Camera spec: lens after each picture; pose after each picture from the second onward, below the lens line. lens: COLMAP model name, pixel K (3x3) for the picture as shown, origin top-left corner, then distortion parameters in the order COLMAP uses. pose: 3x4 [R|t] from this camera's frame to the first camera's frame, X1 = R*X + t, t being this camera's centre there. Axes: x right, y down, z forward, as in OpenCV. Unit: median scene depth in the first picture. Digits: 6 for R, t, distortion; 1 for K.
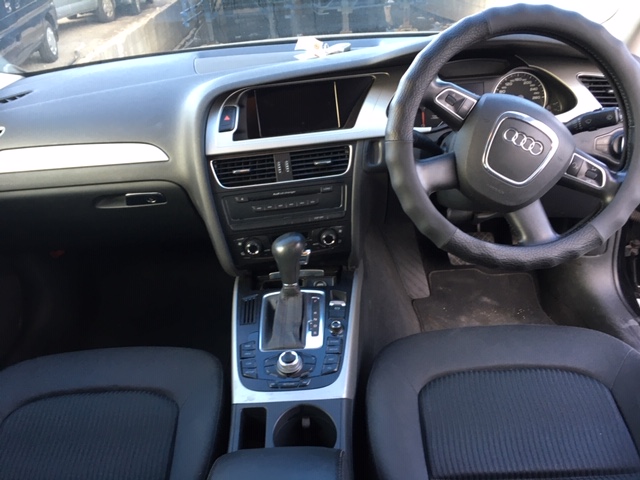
lens RADIAL K [[534.7, 0, 320.0], [0, 534.7, 240.0], [0, 0, 1]] dist [0.064194, -0.094601]
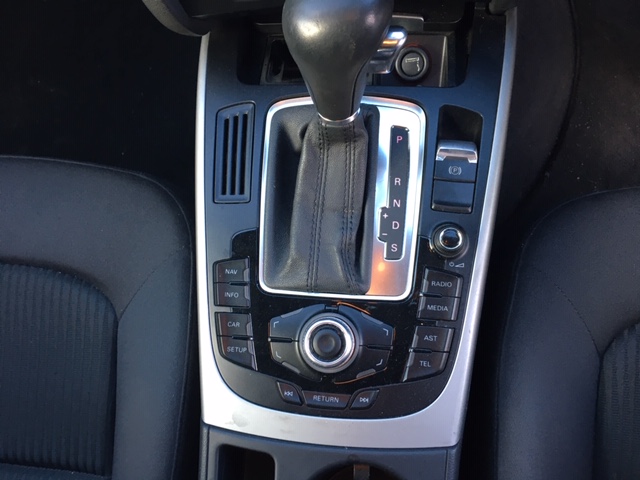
lens RADIAL K [[534.7, 0, 320.0], [0, 534.7, 240.0], [0, 0, 1]] dist [0.064194, -0.094601]
pose [[0.996873, 0.065051, -0.044854, -0.047150], [-0.016140, 0.723324, 0.690320, -0.109941], [0.077350, -0.687438, 0.722112, 0.699174]]
